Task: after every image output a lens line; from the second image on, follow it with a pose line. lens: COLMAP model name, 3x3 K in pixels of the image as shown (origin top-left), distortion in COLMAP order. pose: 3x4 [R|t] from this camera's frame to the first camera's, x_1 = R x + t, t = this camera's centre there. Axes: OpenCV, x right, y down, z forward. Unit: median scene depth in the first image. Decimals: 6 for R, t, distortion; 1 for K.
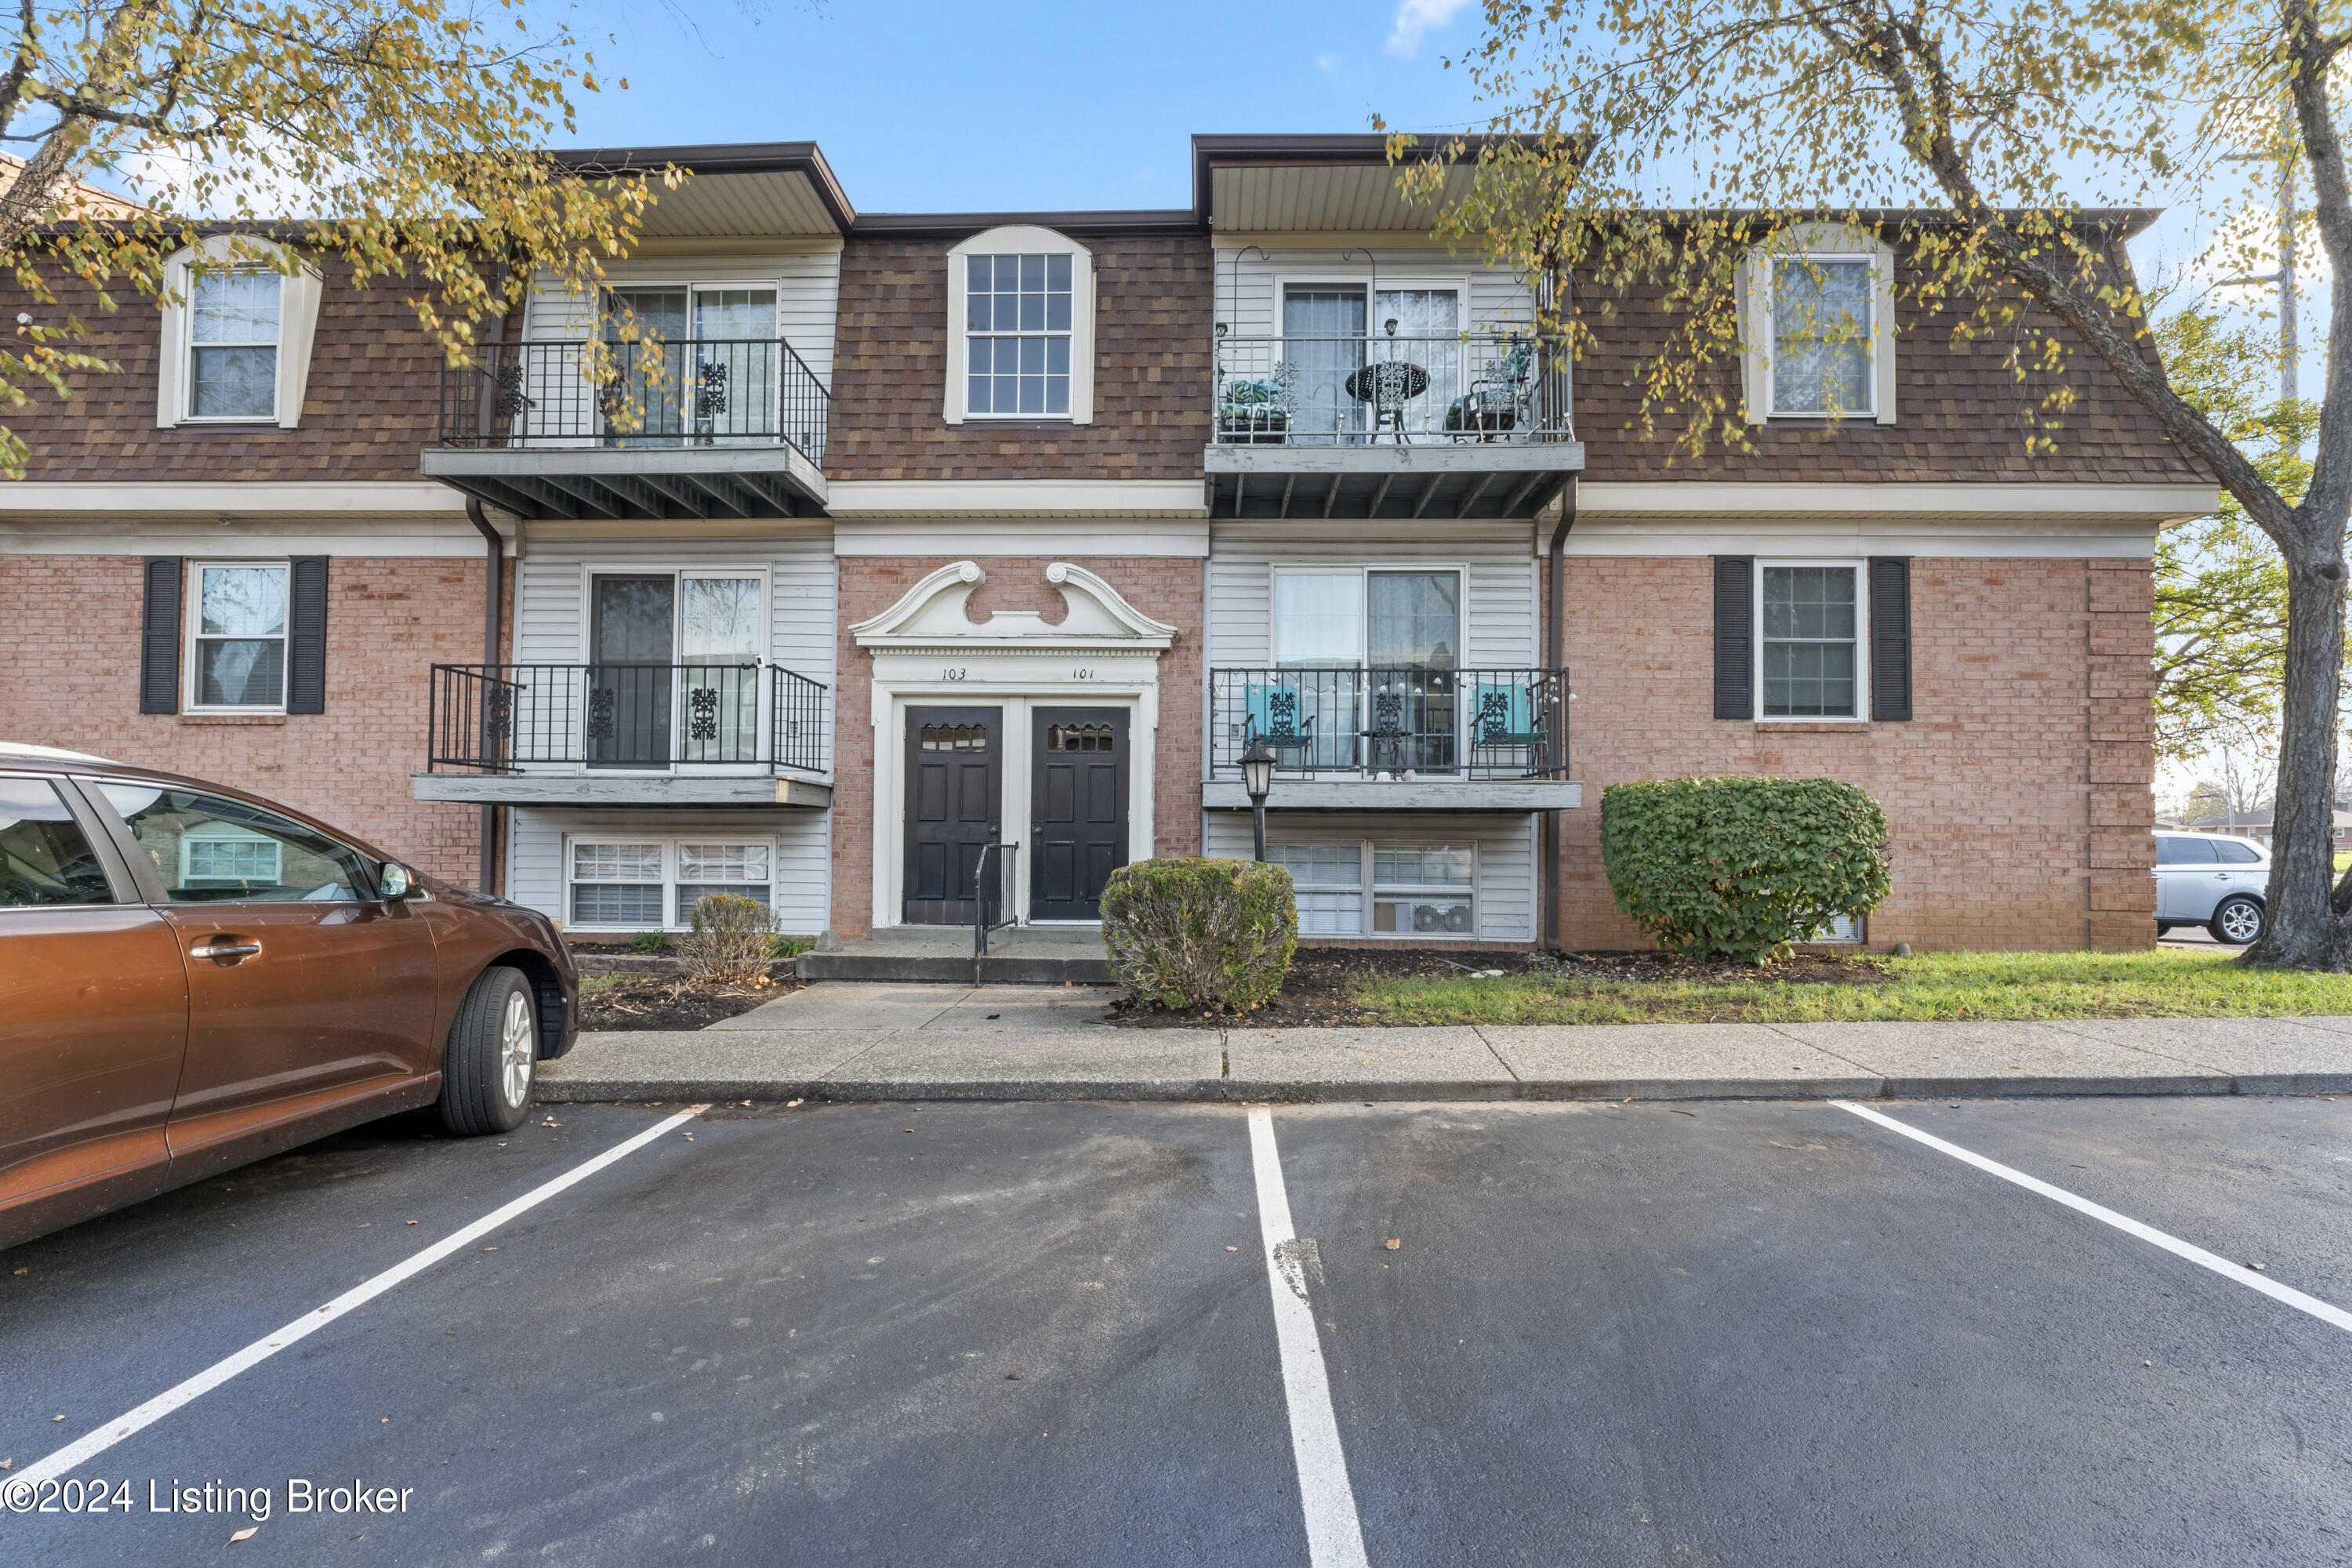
lens RADIAL K [[946.2, 0, 1183.8], [0, 946.2, 800.0], [0, 0, 1]] dist [-0.003016, 0.000197]
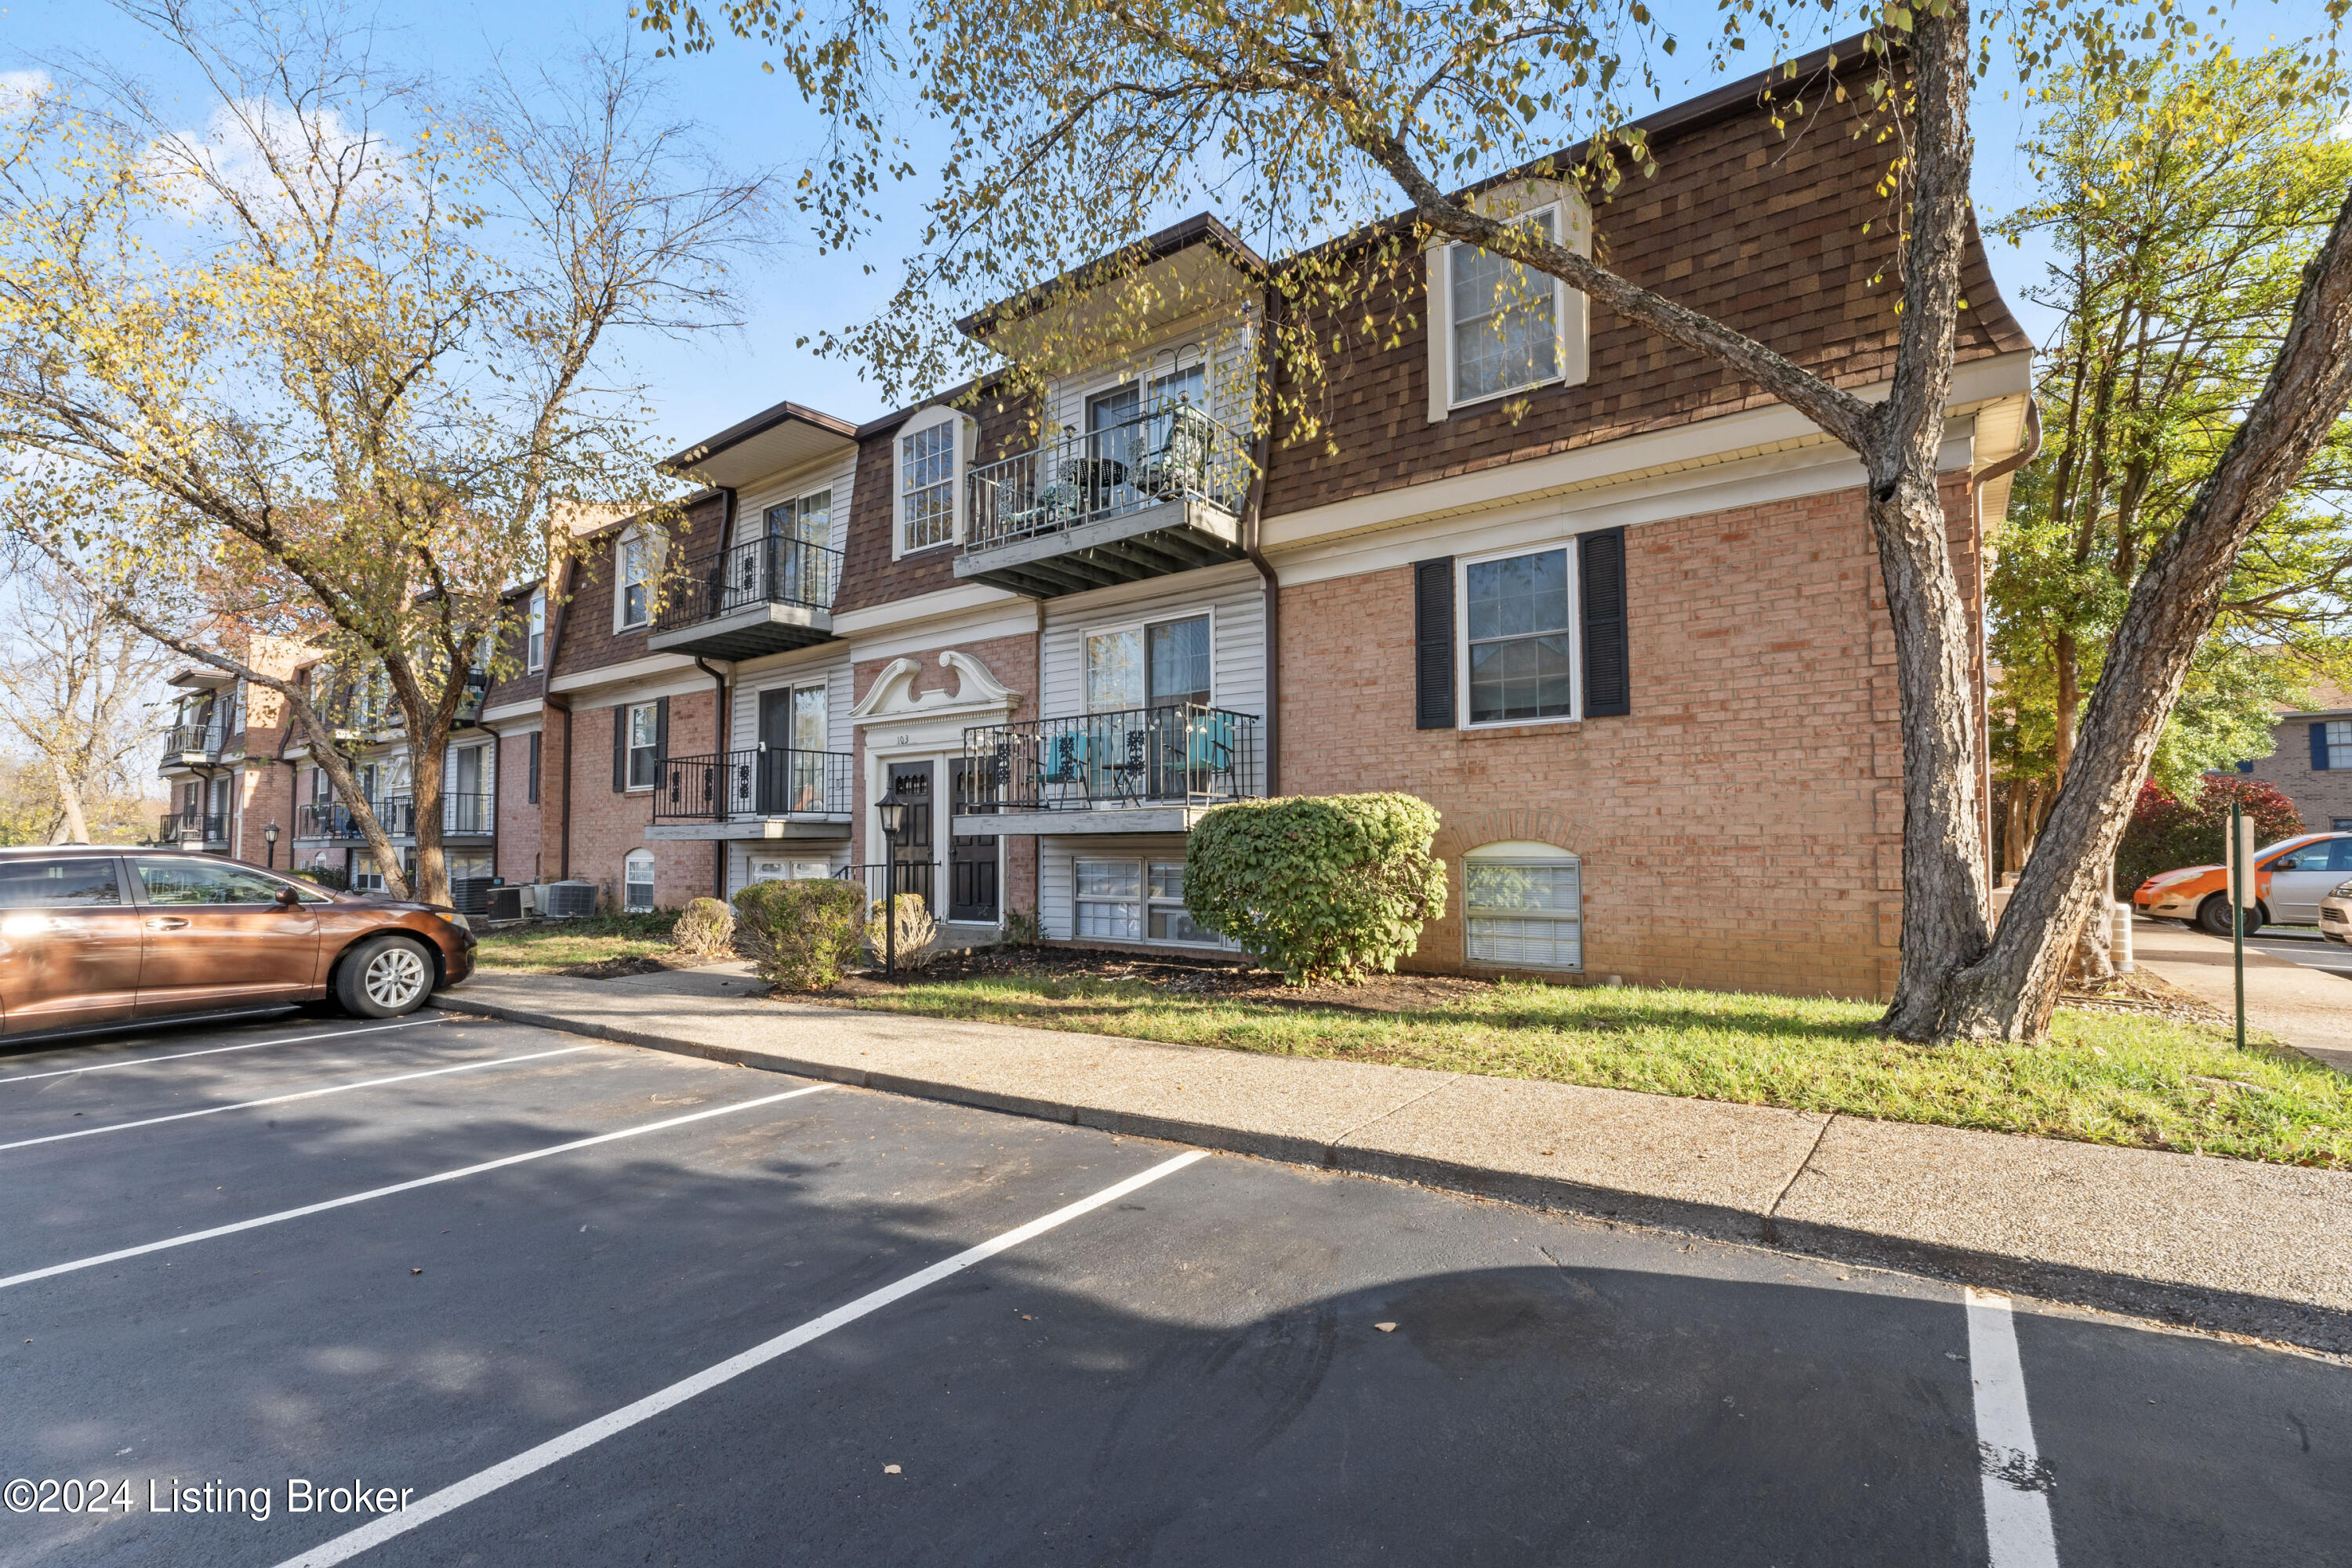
lens RADIAL K [[1048.2, 0, 1174.0], [0, 1048.2, 785.1], [0, 0, 1]] dist [0.001980, -0.000271]
pose [[0.814305, -0.047098, -0.578523, 0.970120], [0.030449, 0.998796, -0.038453, 0.003438], [0.579638, 0.013697, 0.814759, -0.016614]]
